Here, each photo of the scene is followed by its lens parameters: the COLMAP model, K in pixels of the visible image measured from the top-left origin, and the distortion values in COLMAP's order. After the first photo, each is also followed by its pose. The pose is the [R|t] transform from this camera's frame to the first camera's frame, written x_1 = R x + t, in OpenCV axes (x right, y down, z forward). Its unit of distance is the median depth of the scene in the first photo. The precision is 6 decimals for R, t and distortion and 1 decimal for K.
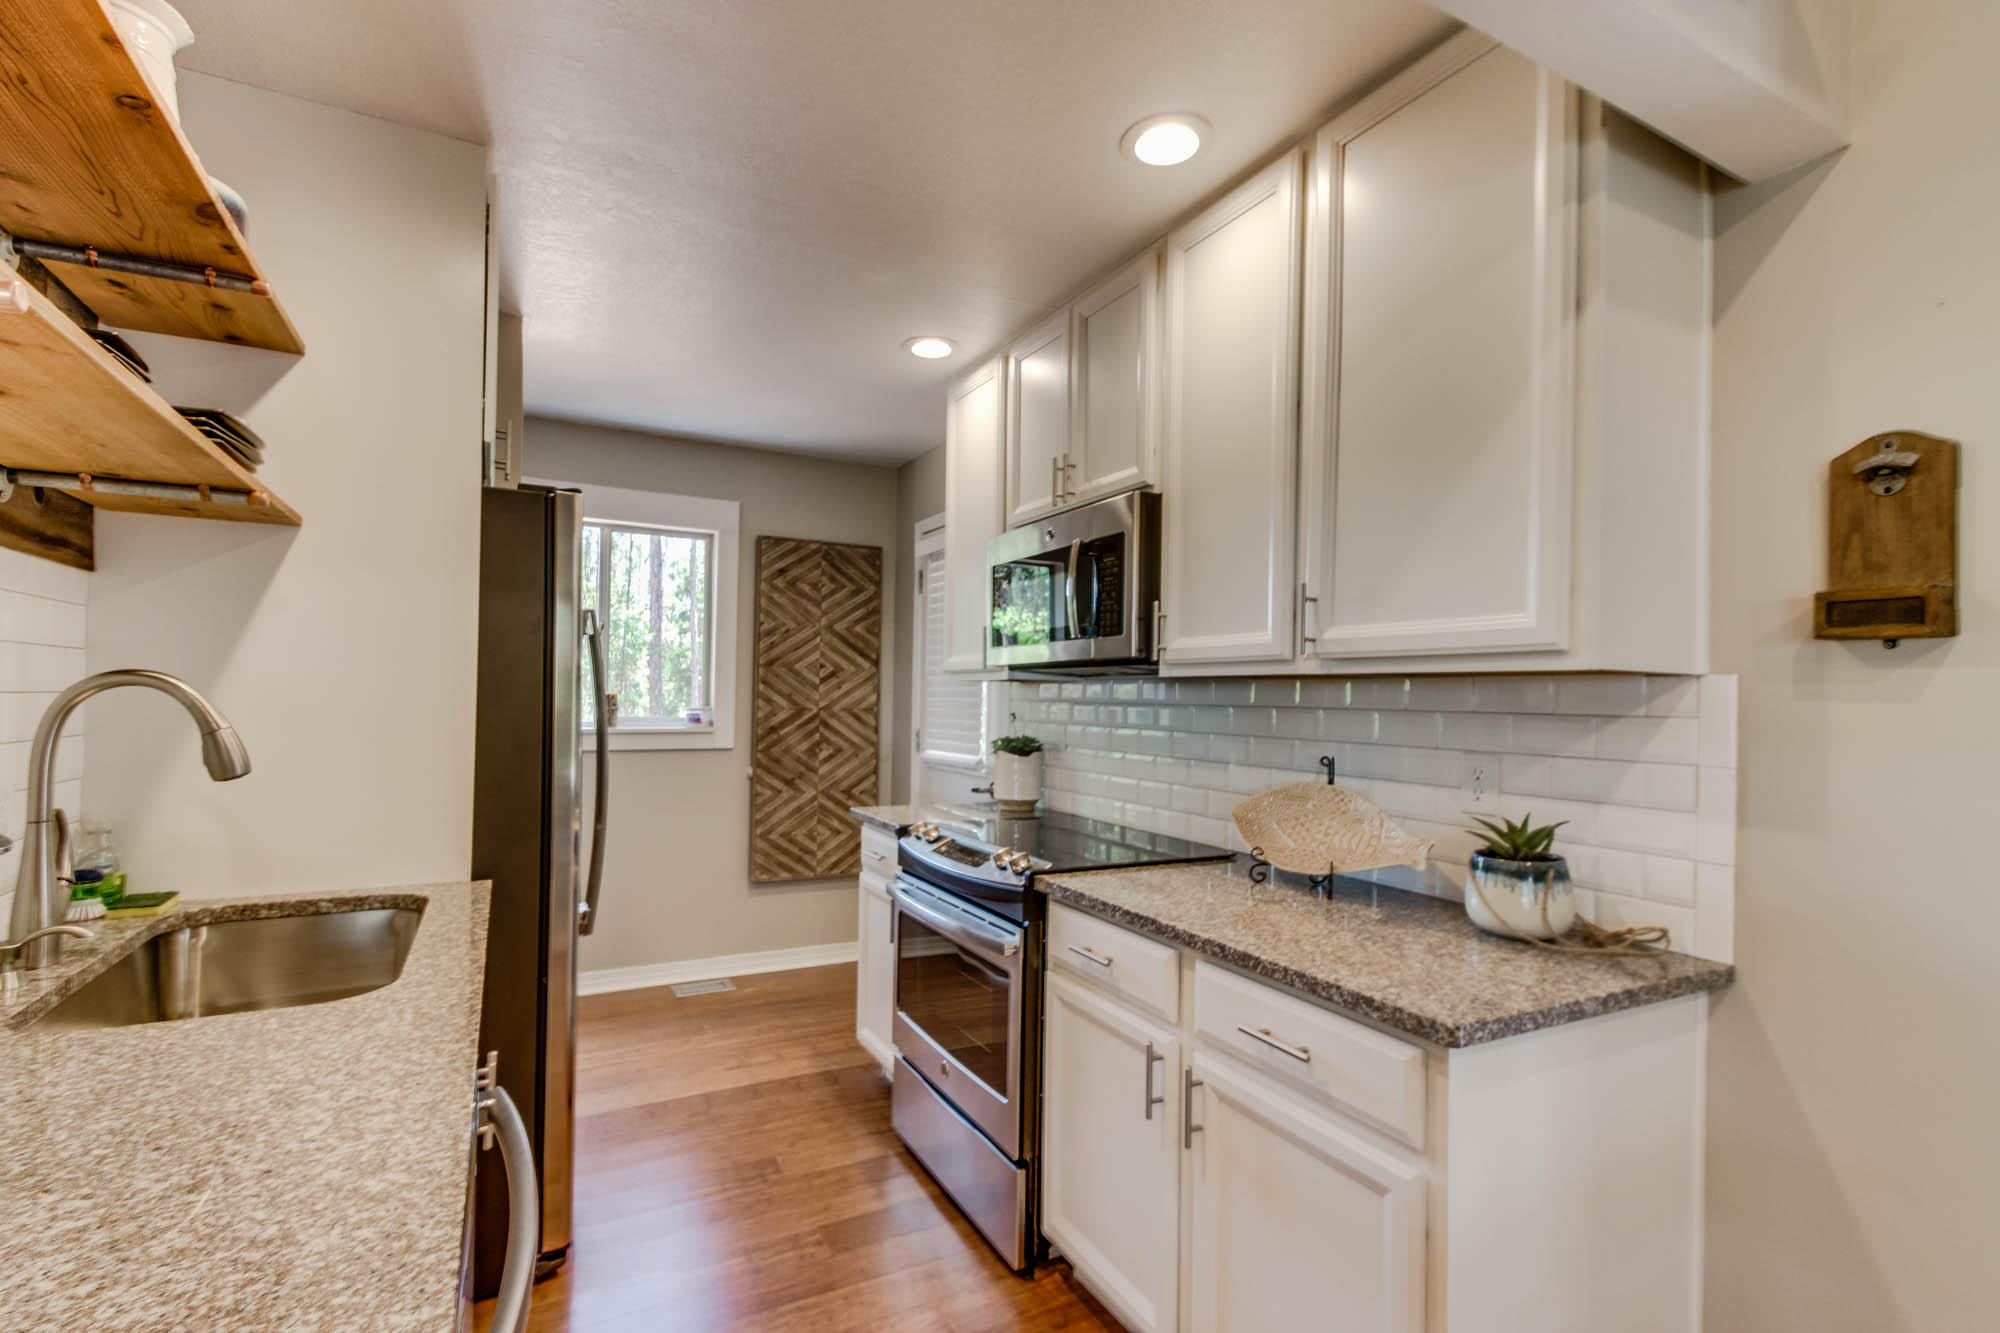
lens RADIAL K [[913.8, 0, 978.9], [0, 913.8, 690.6], [0, 0, 1]] dist [0.027307, -0.015473]
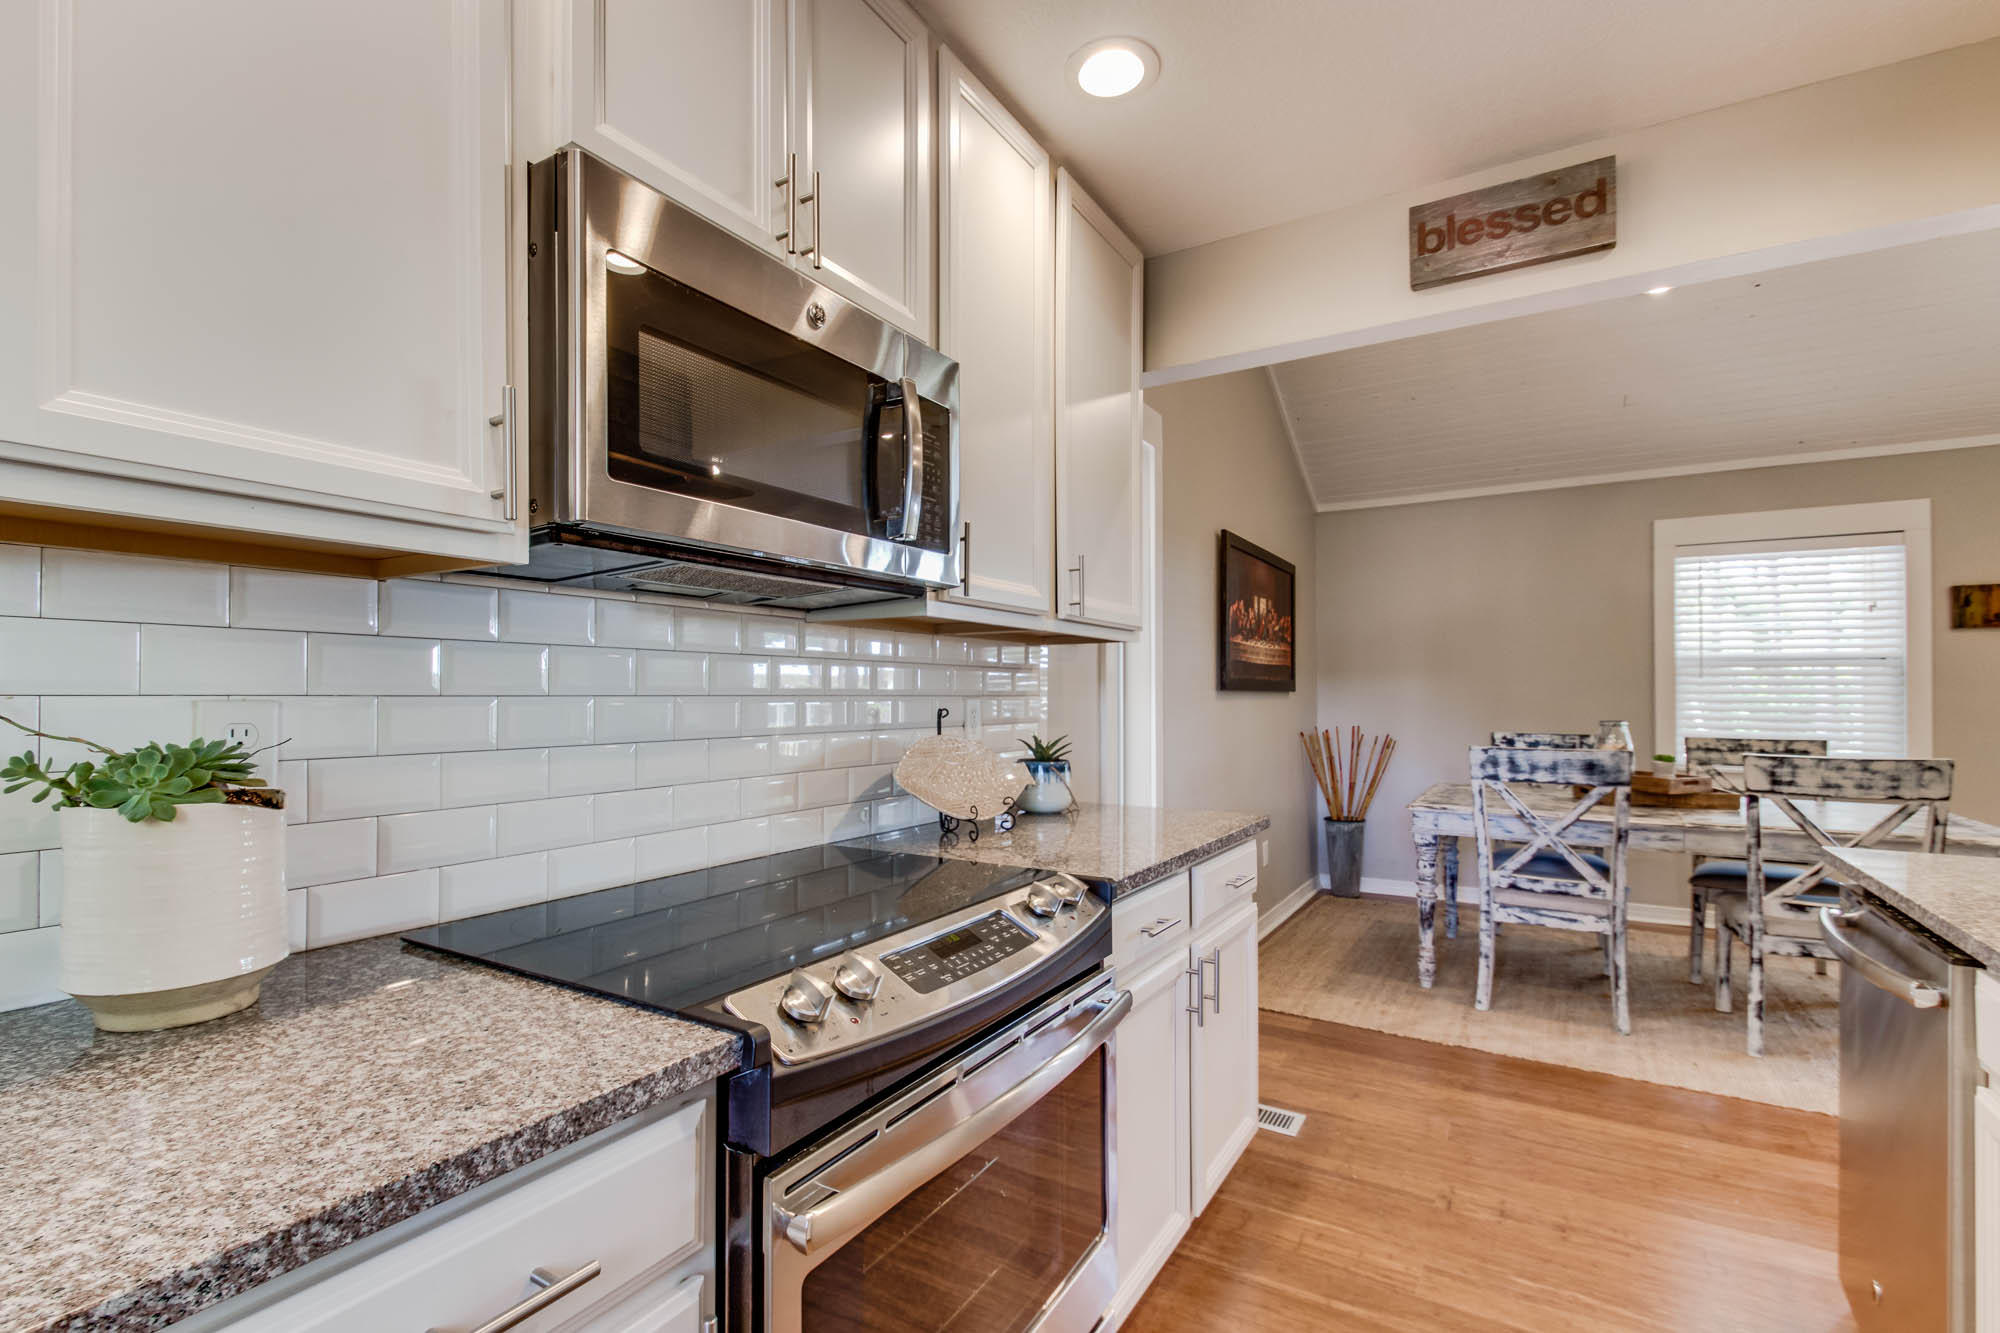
lens RADIAL K [[913.8, 0, 978.9], [0, 913.8, 690.6], [0, 0, 1]] dist [0.027307, -0.015473]
pose [[-0.512338, -0.014129, 0.858667, -0.493198], [-0.015189, 0.999857, 0.007390, 0.042516], [-0.858649, -0.009256, -0.512480, 1.412843]]
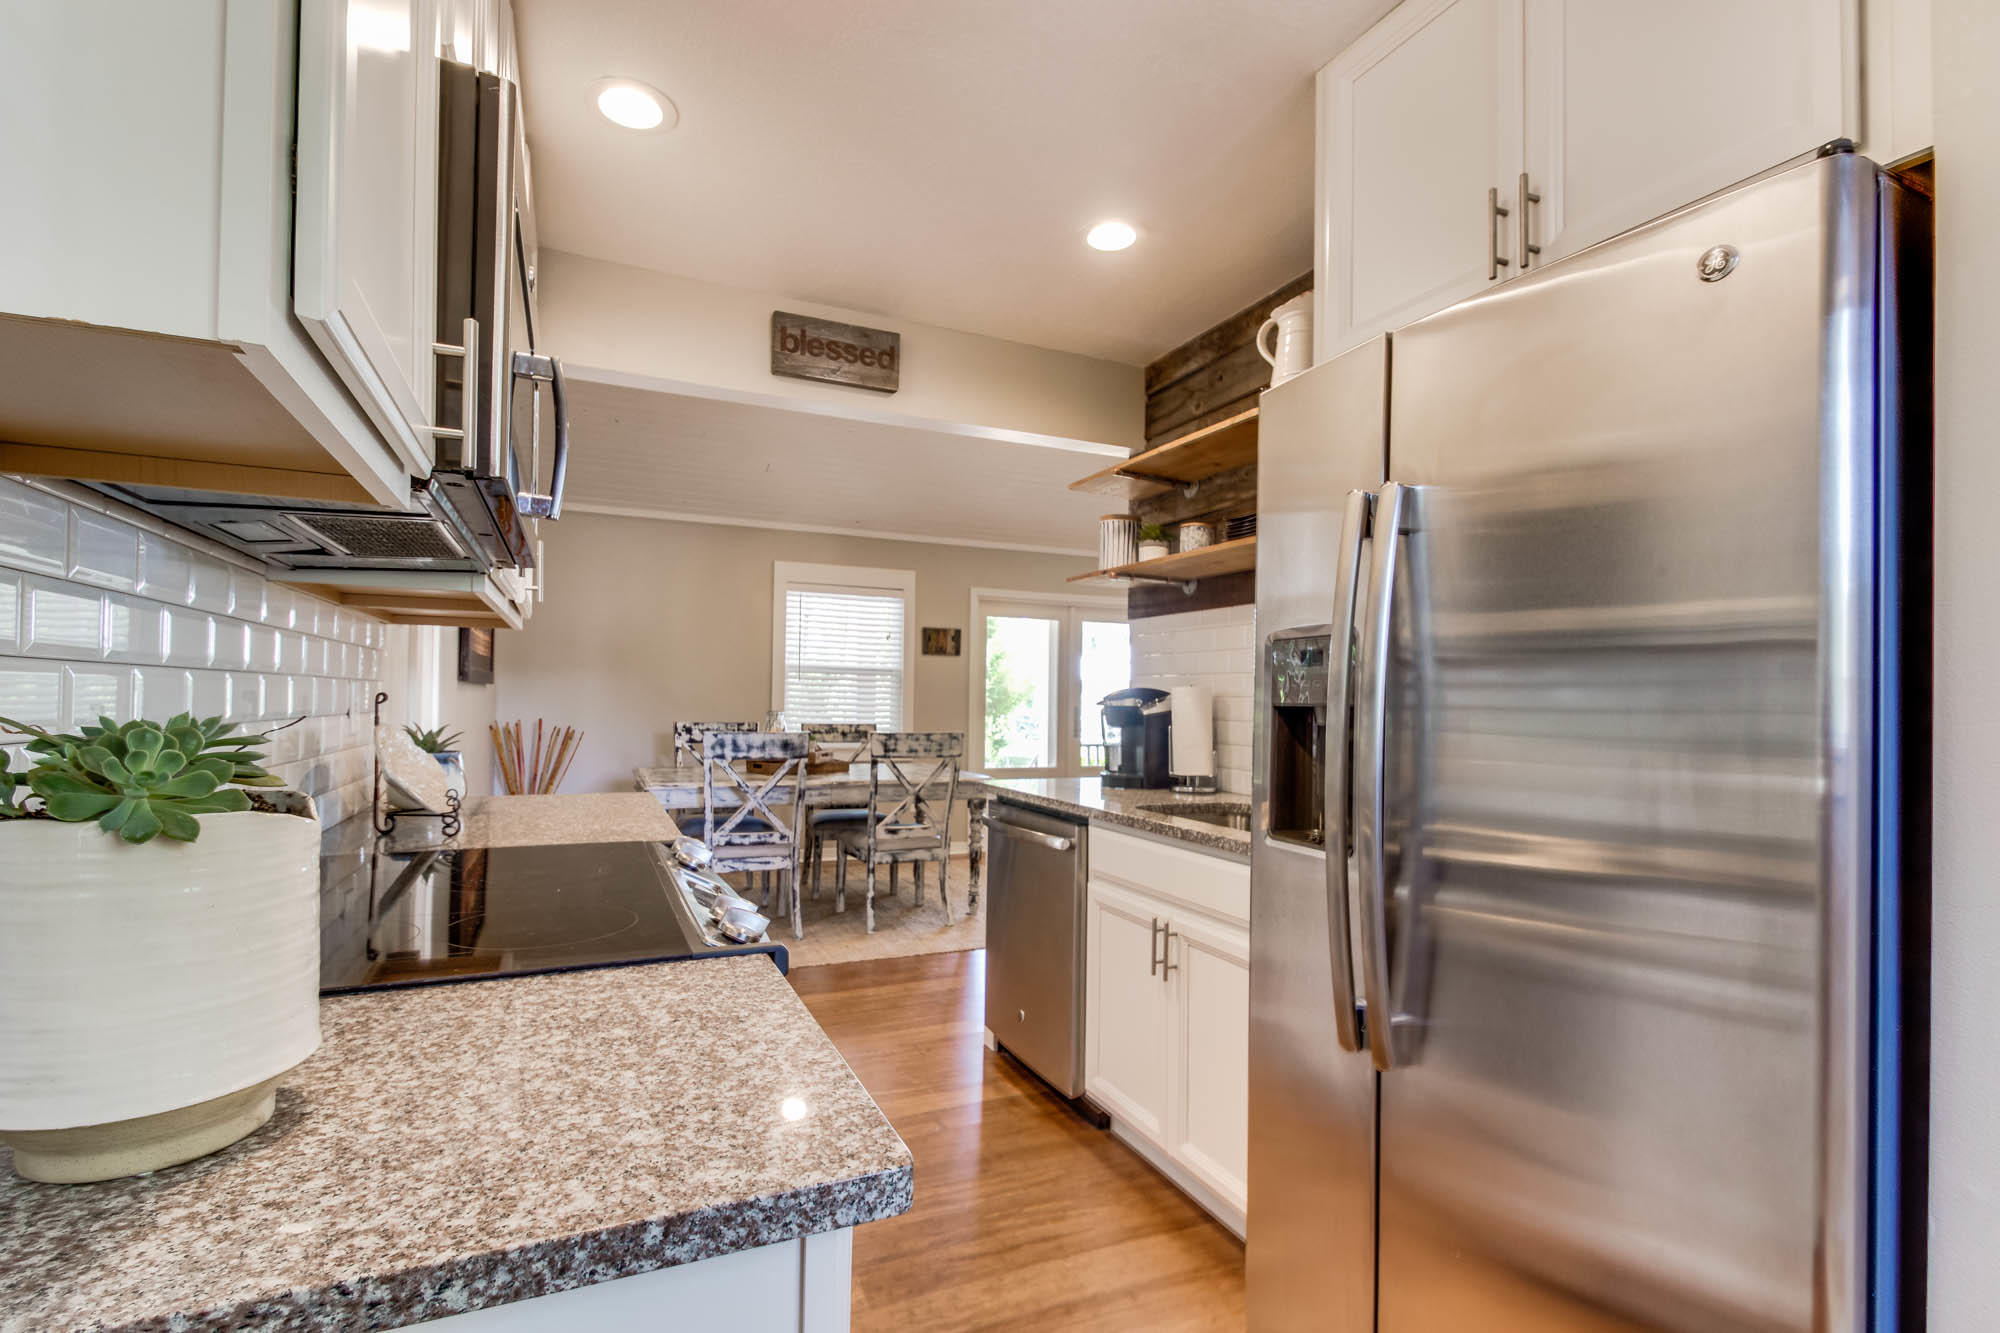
lens RADIAL K [[913.8, 0, 978.9], [0, 913.8, 690.6], [0, 0, 1]] dist [0.027307, -0.015473]
pose [[-0.997548, -0.033698, 0.061341, -0.242764], [-0.034704, 0.999279, -0.015403, 0.061392], [-0.060778, -0.017494, -0.997998, 1.766404]]
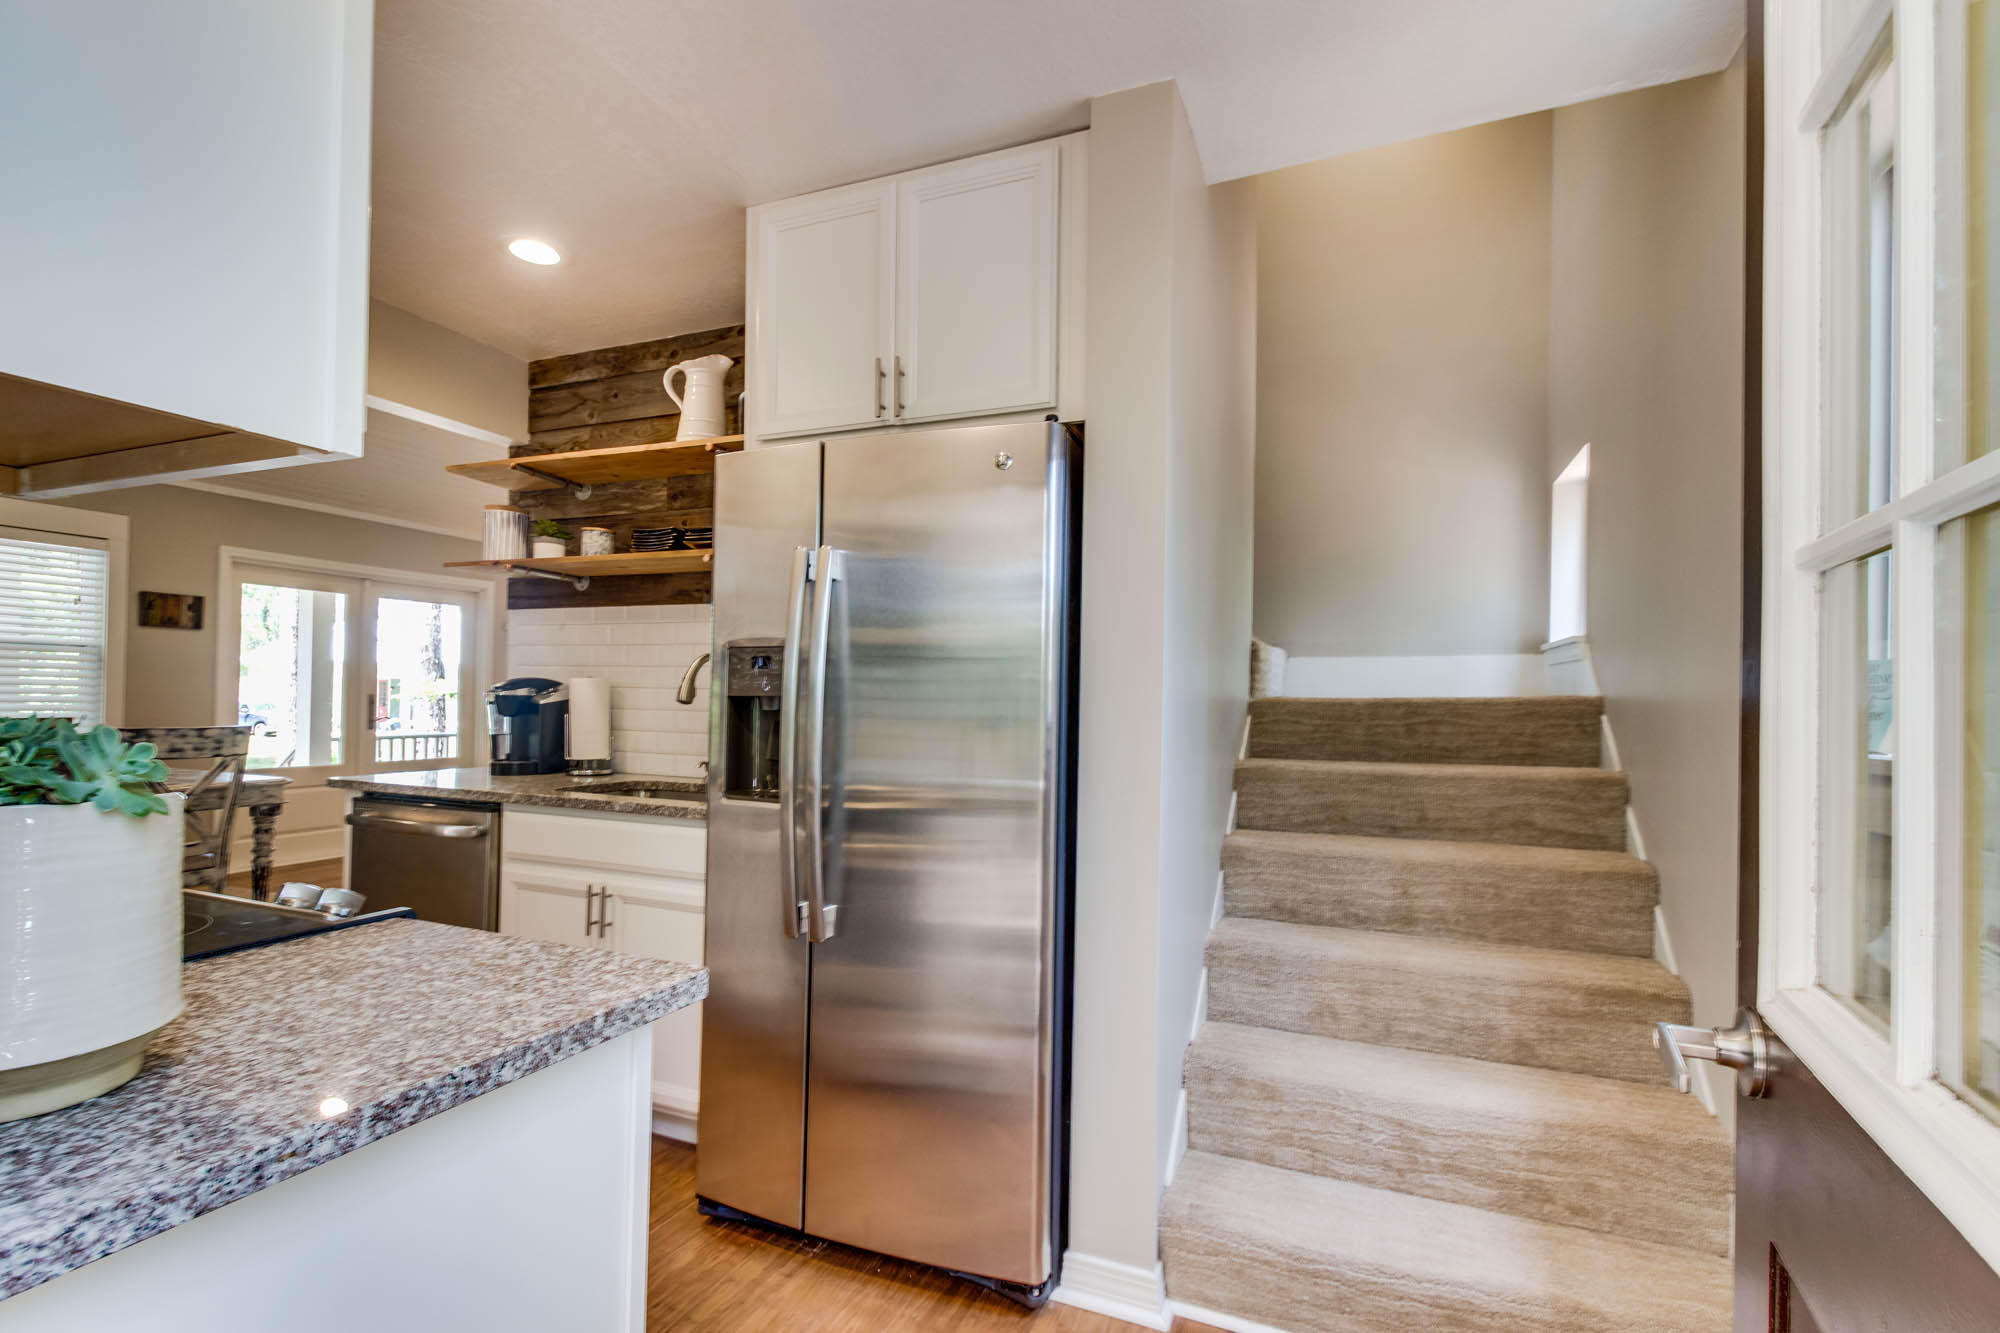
lens RADIAL K [[918.0, 0, 980.4], [0, 918.0, 684.4], [0, 0, 1]] dist [0.032232, -0.019197]
pose [[-0.776280, -0.041666, -0.629009, -0.026524], [-0.028238, 0.999110, -0.031333, 0.063867], [0.629755, -0.006561, -0.776766, 1.938278]]
